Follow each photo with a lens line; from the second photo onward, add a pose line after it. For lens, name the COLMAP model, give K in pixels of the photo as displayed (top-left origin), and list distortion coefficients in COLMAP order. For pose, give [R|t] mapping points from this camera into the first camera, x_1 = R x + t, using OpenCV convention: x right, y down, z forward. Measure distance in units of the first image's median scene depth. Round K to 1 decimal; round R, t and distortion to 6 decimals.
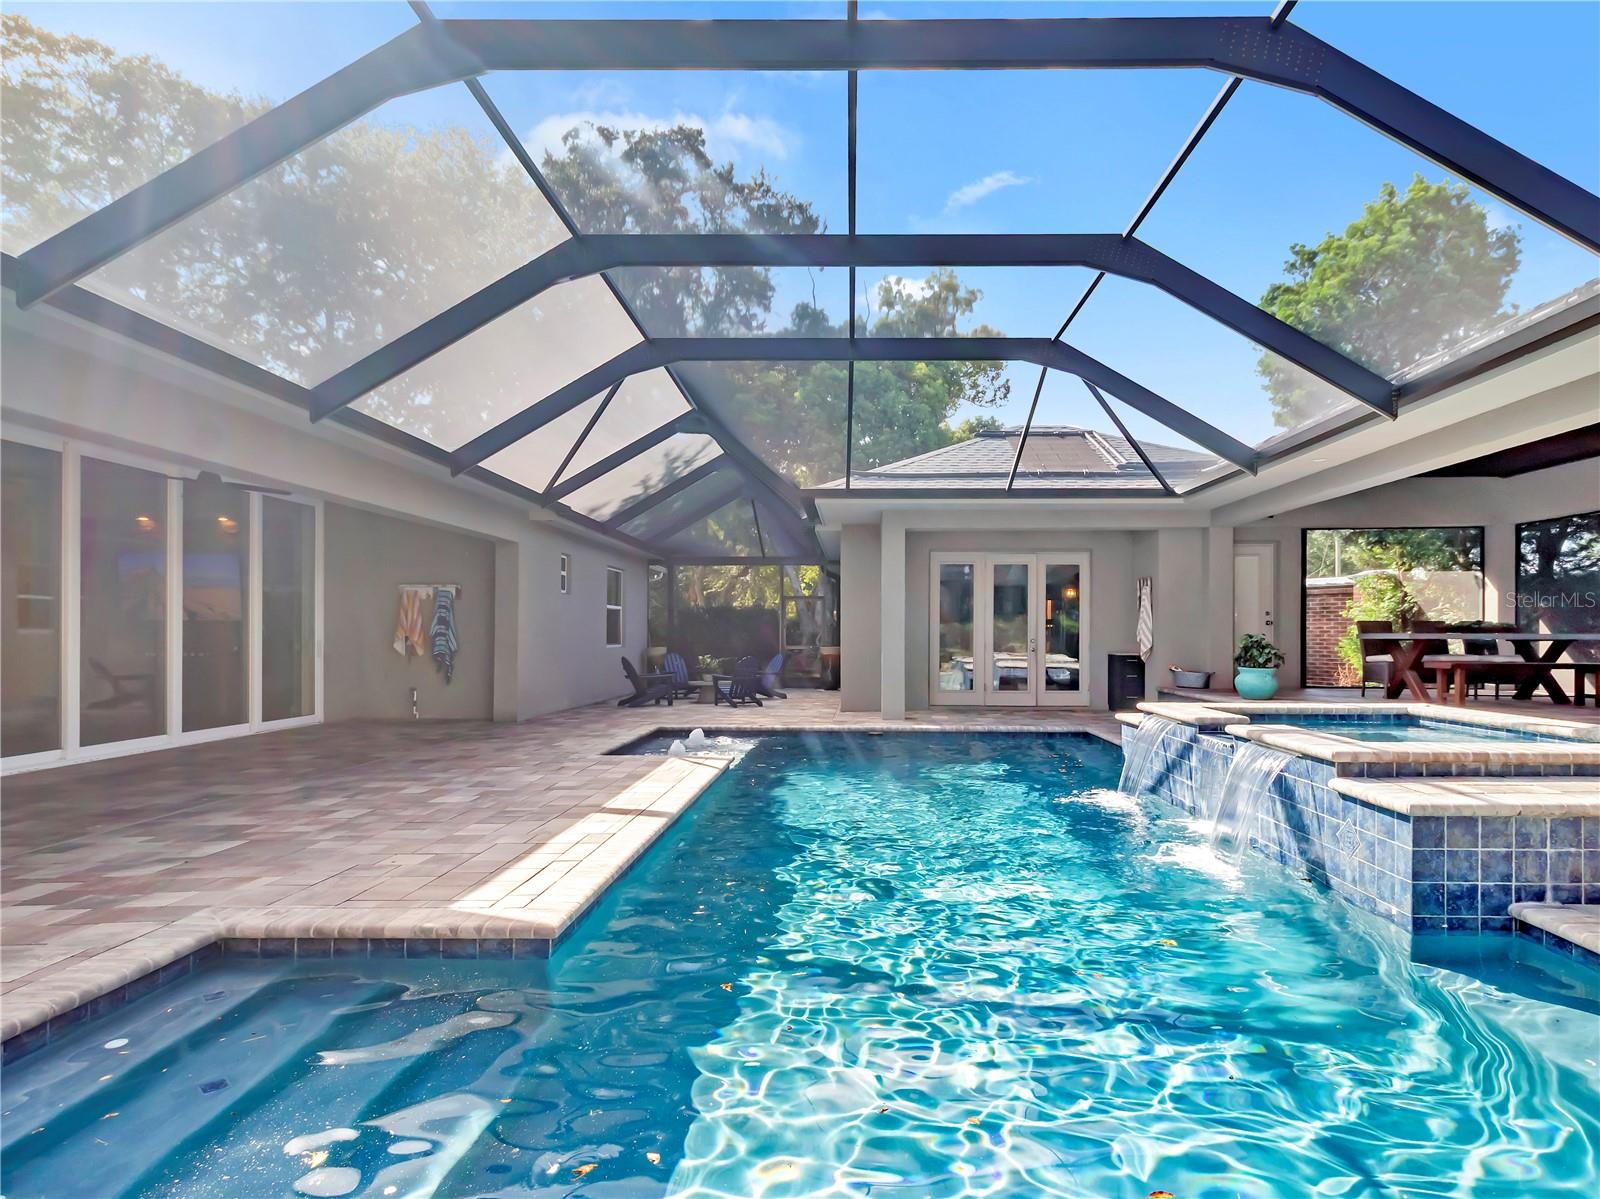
lens RADIAL K [[866.0, 0, 806.4], [0, 866.0, 632.2], [0, 0, 1]] dist [0.002165, 0.000822]
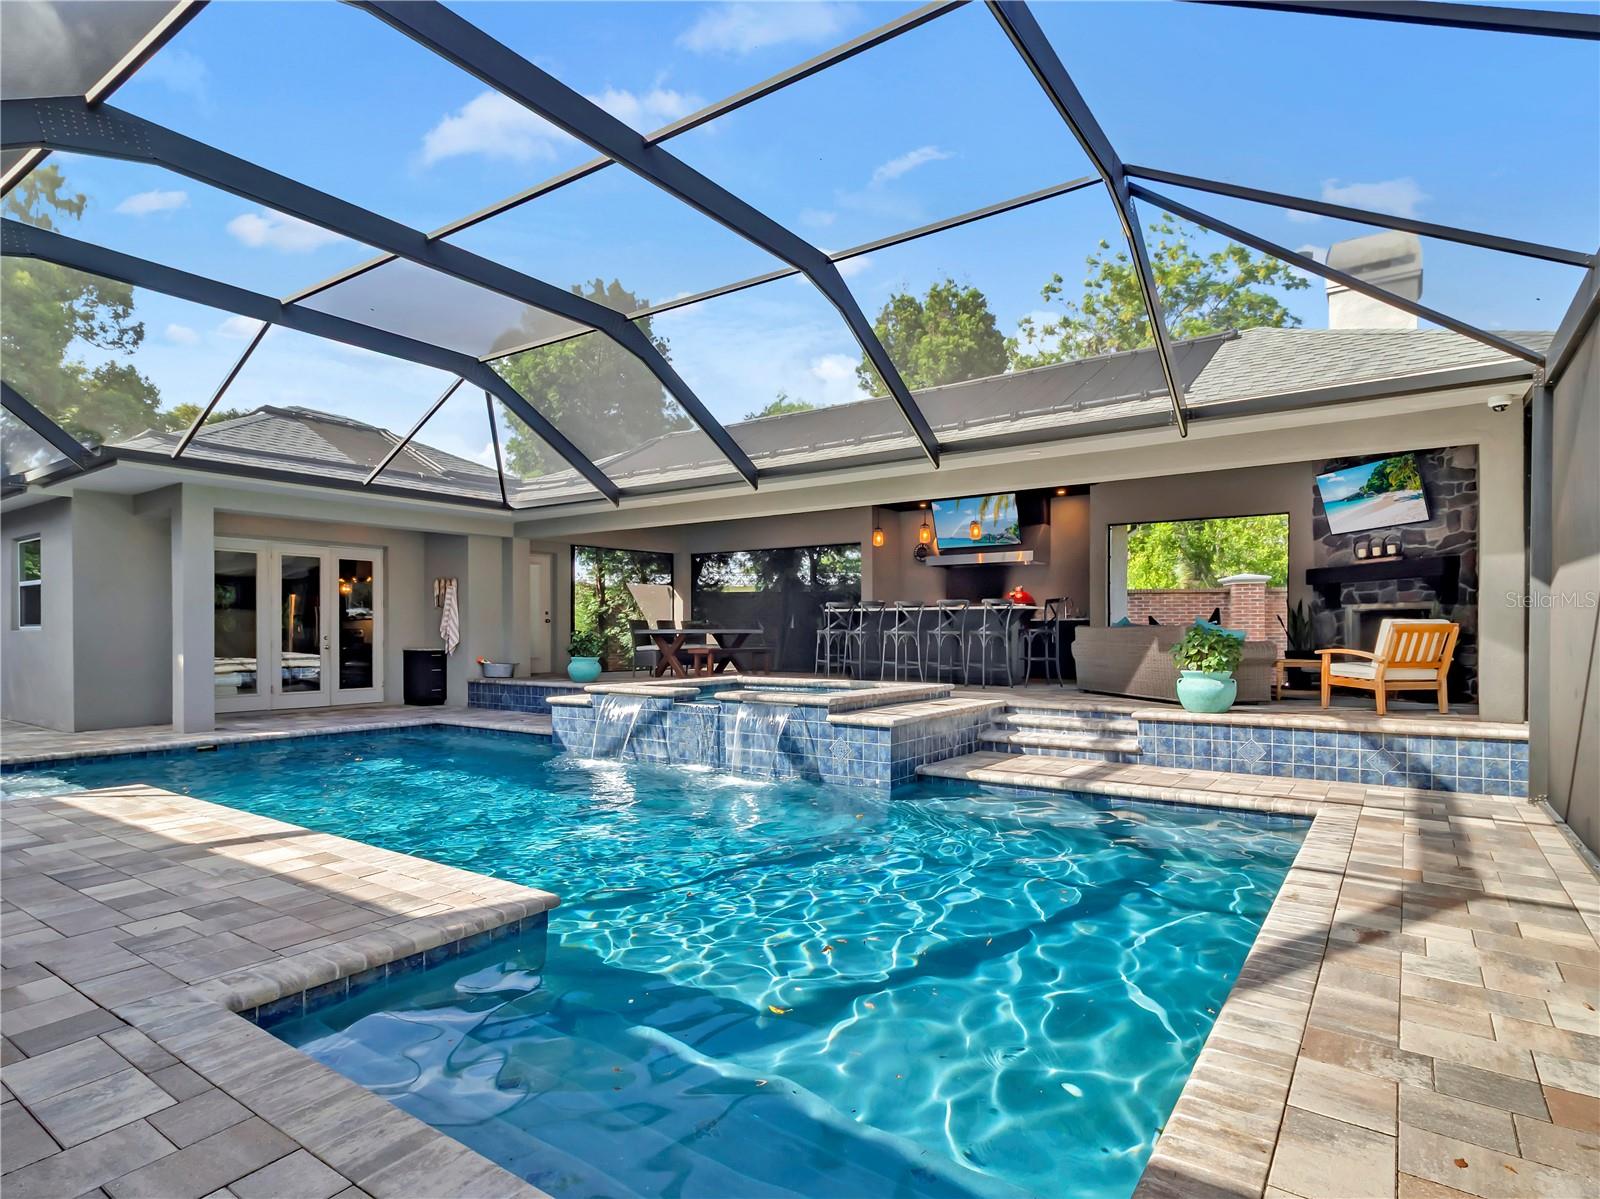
lens RADIAL K [[866.0, 0, 806.4], [0, 866.0, 632.2], [0, 0, 1]] dist [0.002165, 0.000822]
pose [[0.560245, -0.002870, 0.828322, -0.279881], [0.000479, 0.999995, 0.003141, 0.001119], [-0.828327, -0.001363, 0.560243, 0.034877]]
